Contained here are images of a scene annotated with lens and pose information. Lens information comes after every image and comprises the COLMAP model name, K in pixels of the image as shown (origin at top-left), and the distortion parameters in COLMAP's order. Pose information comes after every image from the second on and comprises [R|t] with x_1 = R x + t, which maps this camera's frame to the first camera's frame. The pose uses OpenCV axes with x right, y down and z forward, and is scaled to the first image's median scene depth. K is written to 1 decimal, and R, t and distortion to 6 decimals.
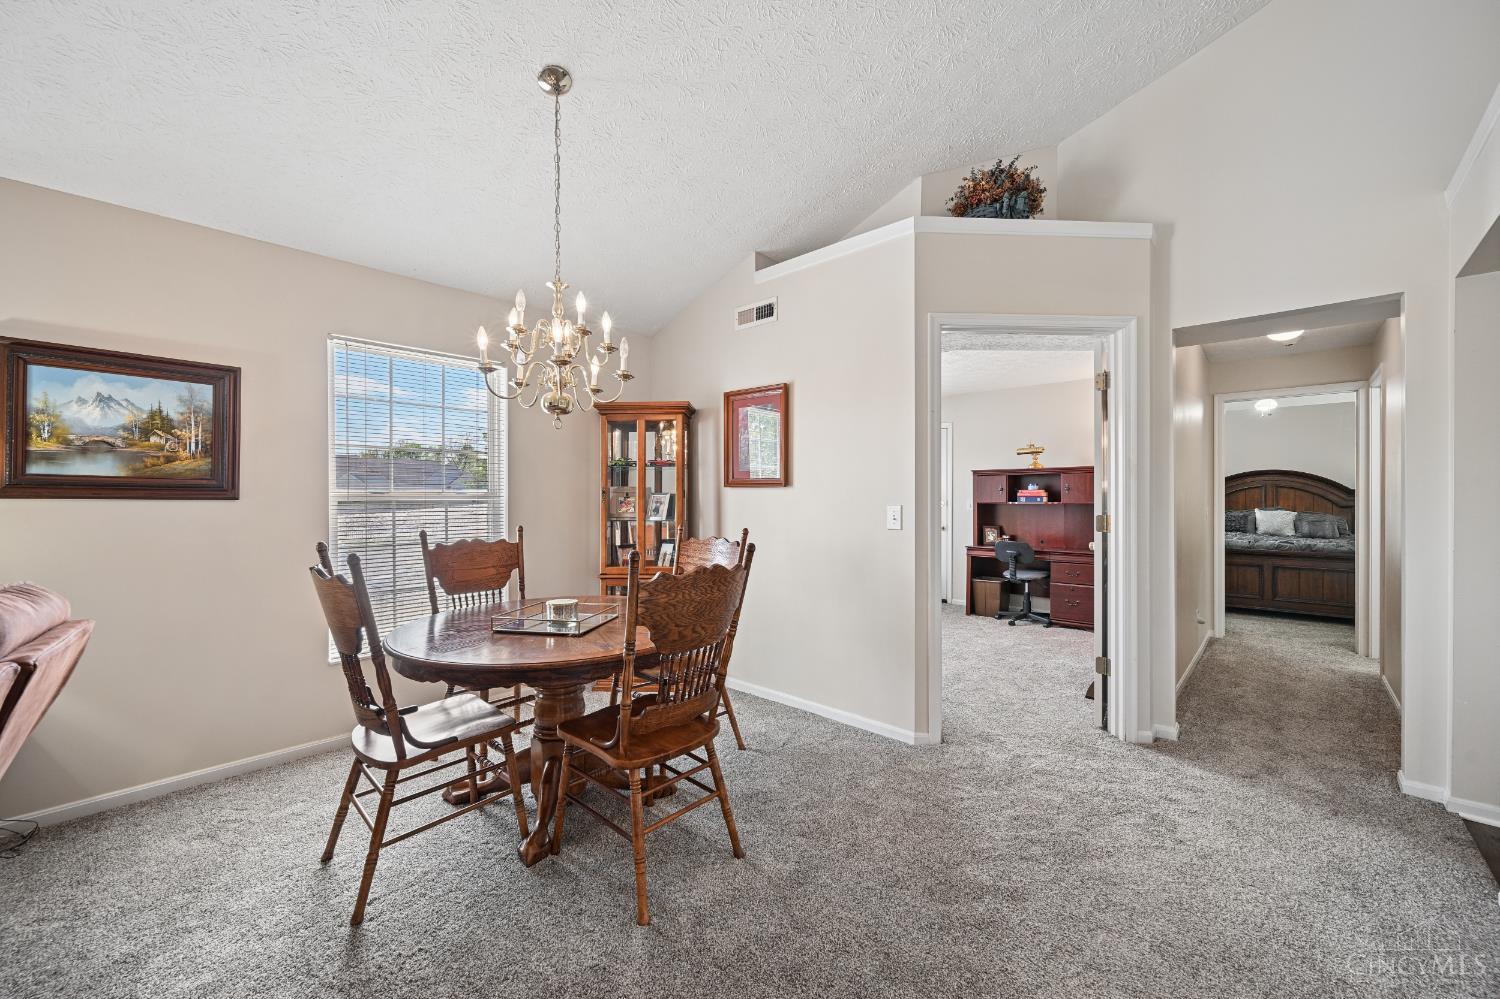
lens RADIAL K [[588.9, 0, 743.6], [0, 588.9, 504.6], [0, 0, 1]] dist [0.000526, 0.000280]
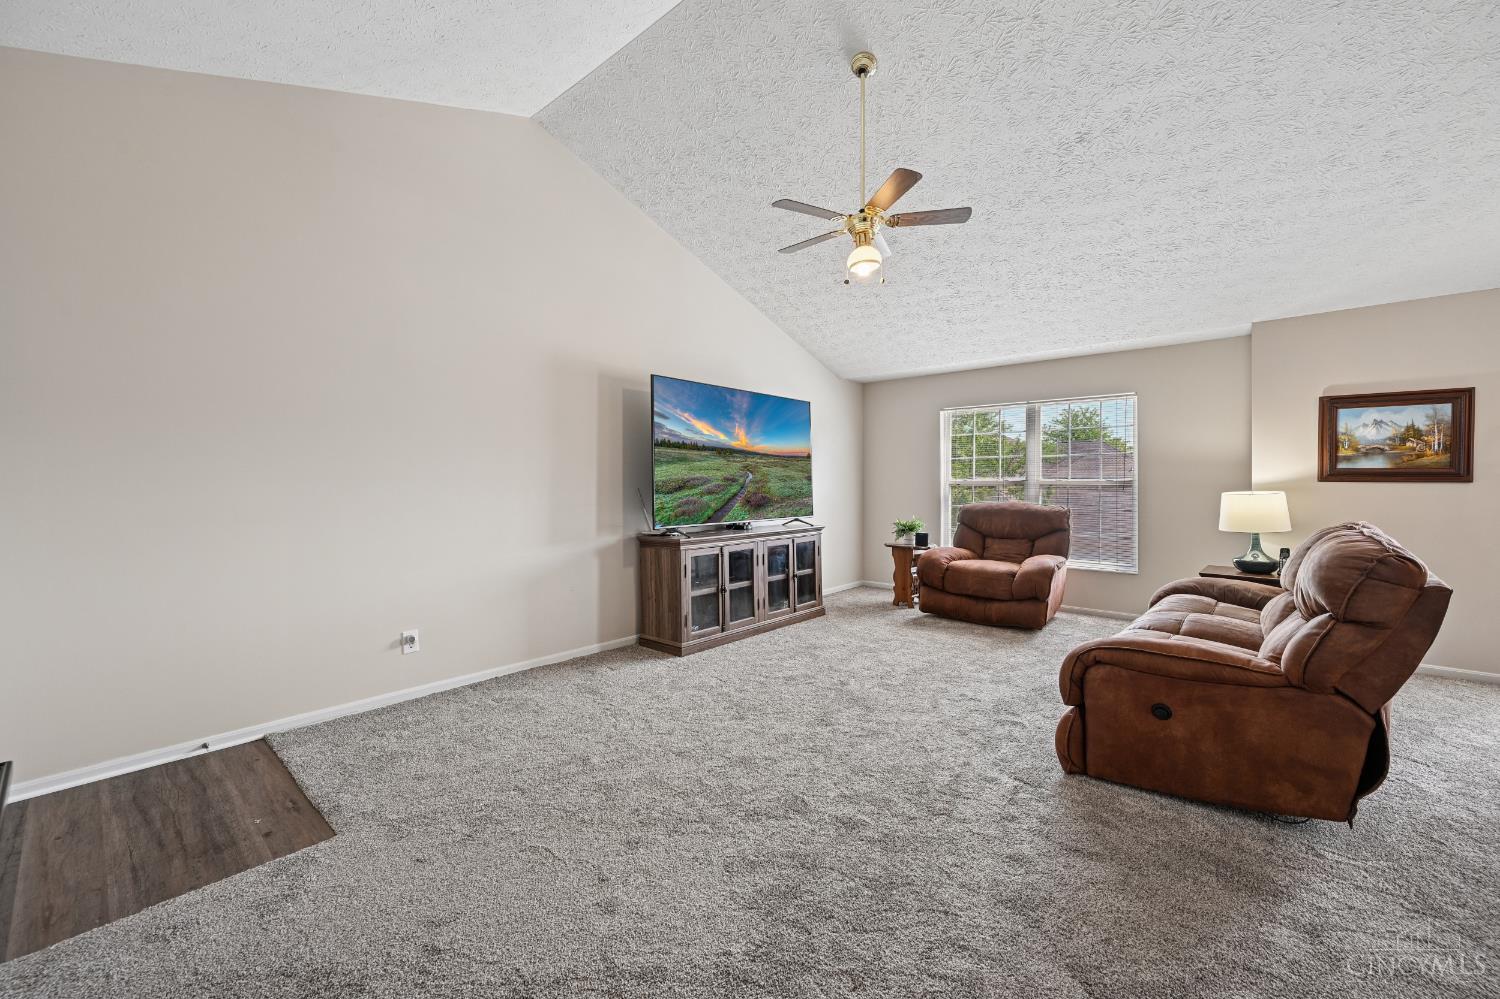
lens RADIAL K [[593.9, 0, 746.9], [0, 593.9, 480.1], [0, 0, 1]] dist [-0.001571, -0.000136]
pose [[0.031190, -0.004389, -0.999504, 0.435739], [-0.011671, 0.999921, -0.004755, 0.011146], [0.999445, 0.011813, 0.031136, -0.675413]]
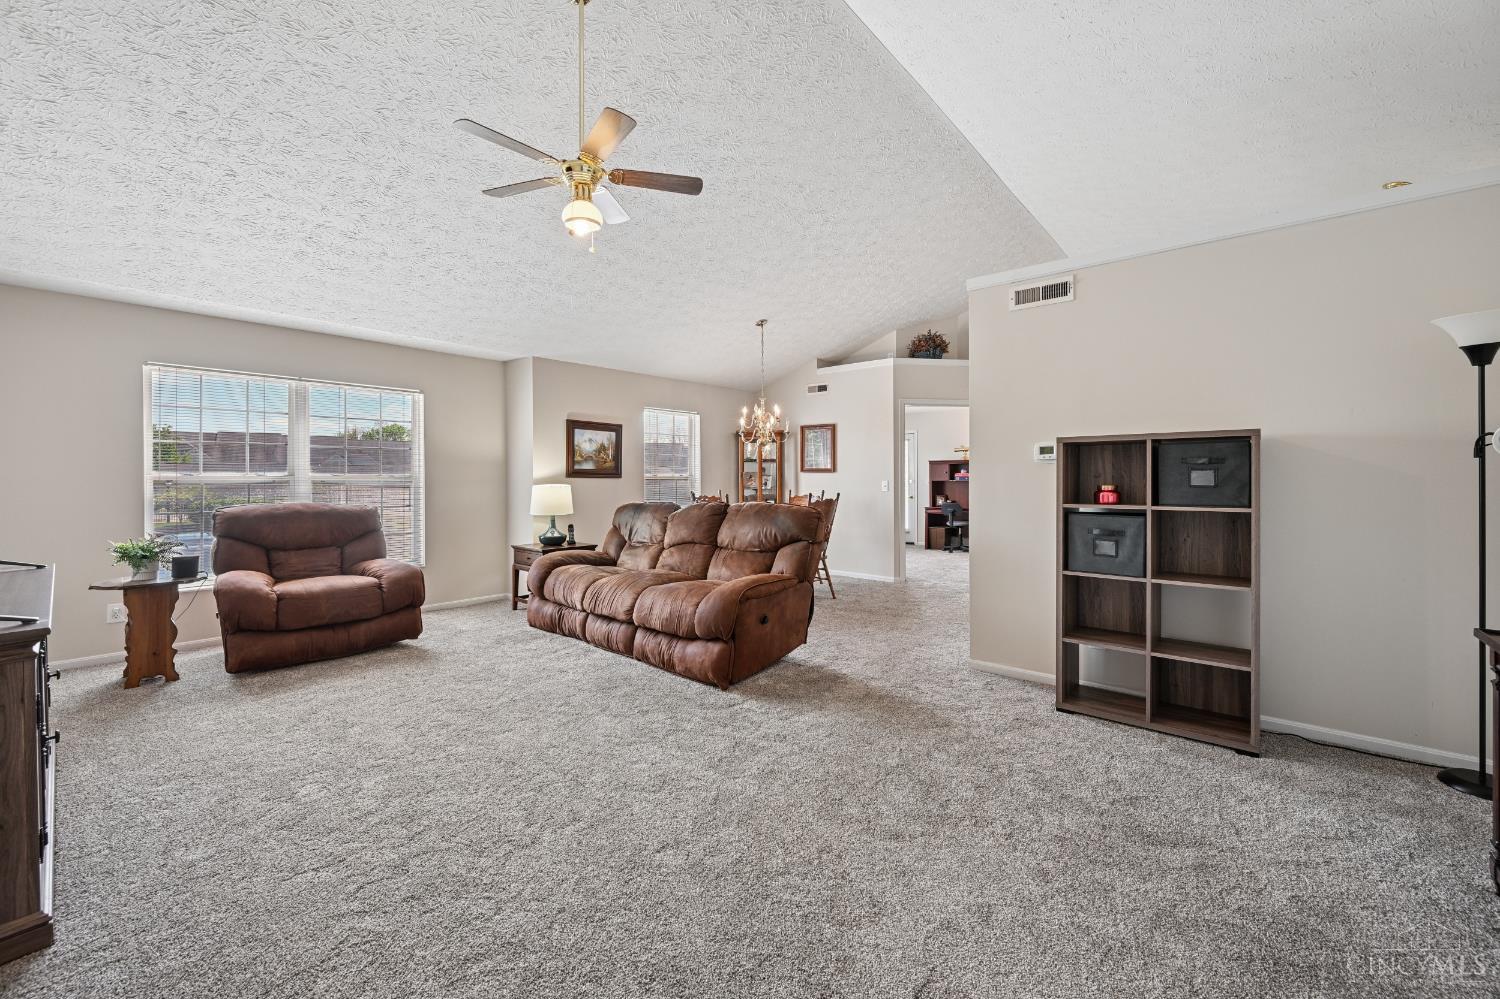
lens RADIAL K [[593.9, 0, 746.9], [0, 593.9, 480.1], [0, 0, 1]] dist [-0.001571, -0.000136]
pose [[0.999193, -0.001674, 0.040120, -0.388885], [0.002085, 0.999946, -0.010208, 0.023110], [-0.040101, 0.010284, 0.999143, -1.340150]]
